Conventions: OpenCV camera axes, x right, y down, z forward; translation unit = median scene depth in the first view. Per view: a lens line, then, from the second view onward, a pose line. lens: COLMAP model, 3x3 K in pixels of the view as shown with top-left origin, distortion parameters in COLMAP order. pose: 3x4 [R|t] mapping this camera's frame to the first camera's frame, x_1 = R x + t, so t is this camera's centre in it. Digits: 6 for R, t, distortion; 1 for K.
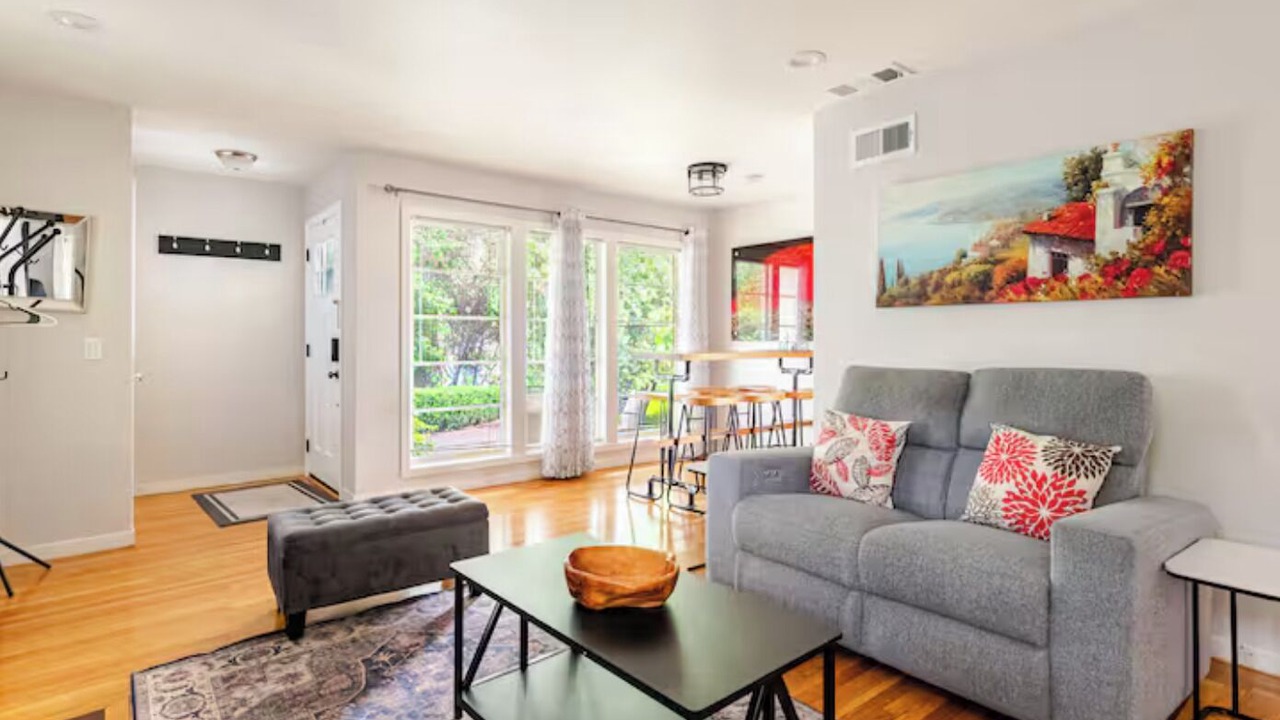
lens RADIAL K [[638.9, 0, 623.5], [0, 638.9, 348.2], [0, 0, 1]] dist [0.000620, -0.000021]
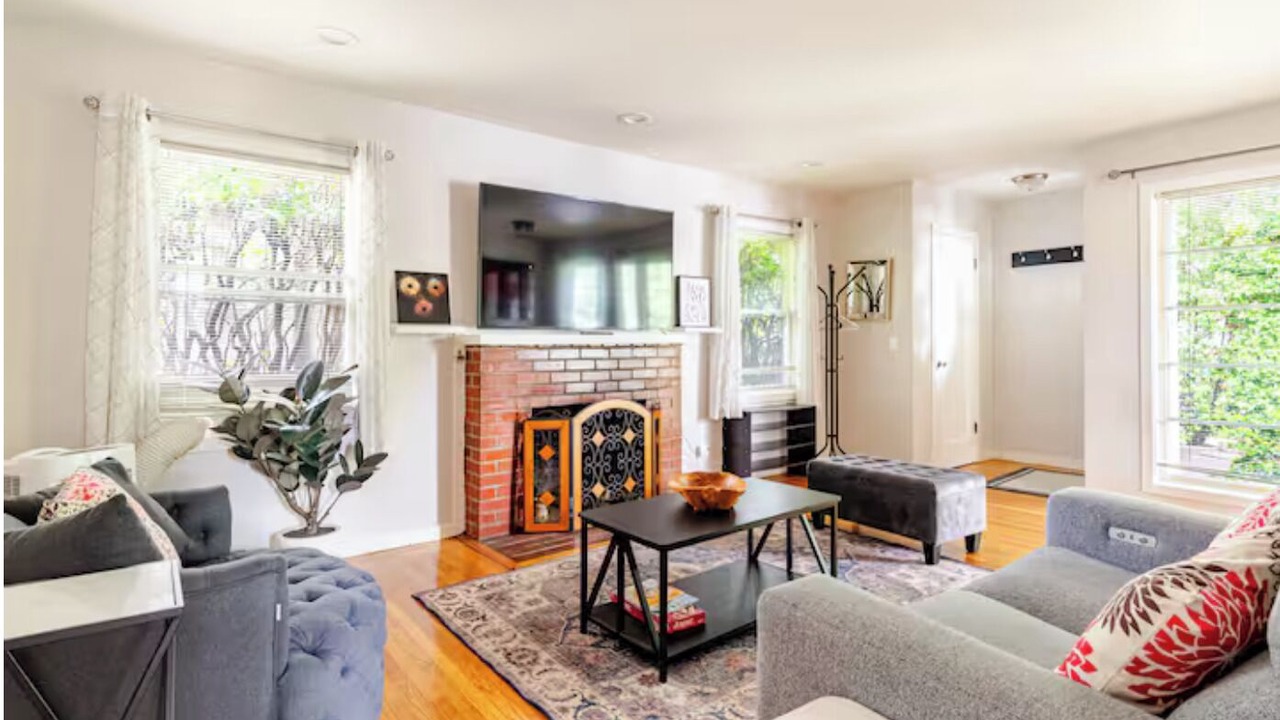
lens RADIAL K [[638.9, 0, 623.5], [0, 638.9, 348.2], [0, 0, 1]] dist [0.000620, -0.000021]
pose [[-0.035091, 0.011678, -0.999316, 0.575604], [-0.008044, 0.999896, 0.011967, -0.001769], [0.999352, 0.008459, -0.034993, 0.313059]]
